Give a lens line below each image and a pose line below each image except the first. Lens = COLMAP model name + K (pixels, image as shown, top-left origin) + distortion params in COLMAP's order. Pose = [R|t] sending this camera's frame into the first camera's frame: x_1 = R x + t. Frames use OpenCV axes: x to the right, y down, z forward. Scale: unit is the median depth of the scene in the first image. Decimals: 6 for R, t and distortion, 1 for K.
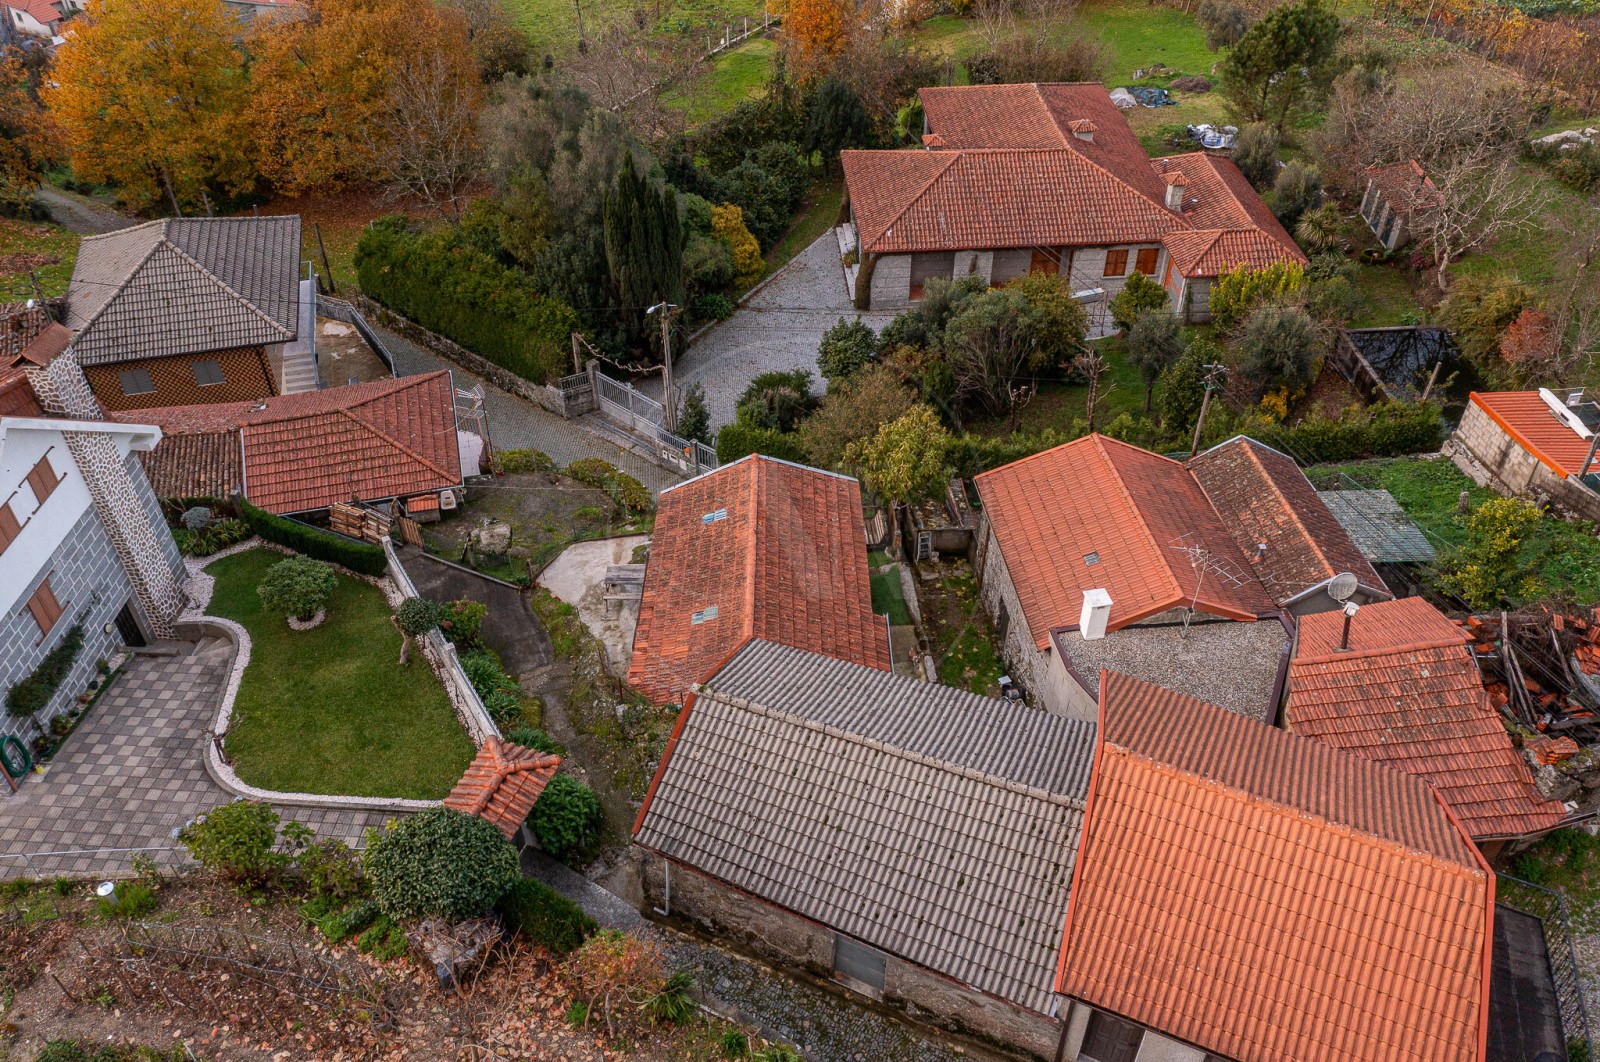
lens RADIAL K [[1257.6, 0, 798.8], [0, 1257.6, 545.1], [0, 0, 1]] dist [0.000073, 0.037831]
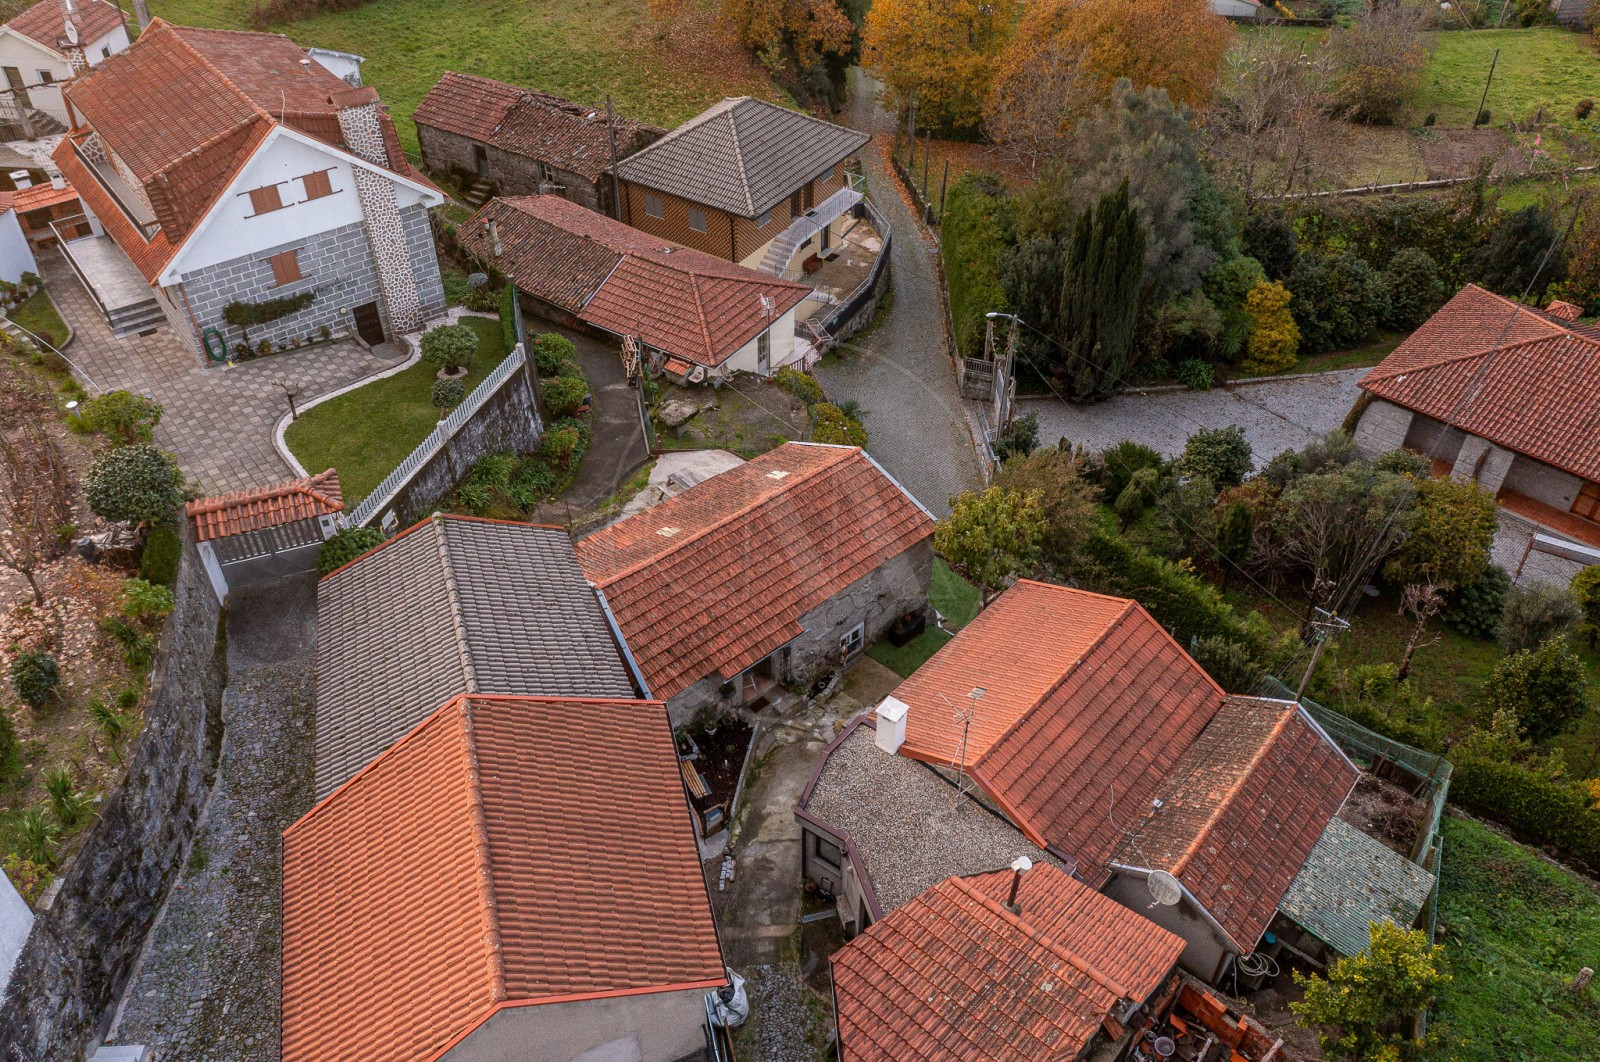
lens RADIAL K [[1257.6, 0, 792.4], [0, 1257.6, 547.3], [0, 0, 1]] dist [0.000073, 0.037831]
pose [[0.663672, 0.494118, -0.561594, 0.620227], [-0.493612, 0.853395, 0.167525, -0.169555], [0.562039, 0.166027, 0.810276, 0.185930]]
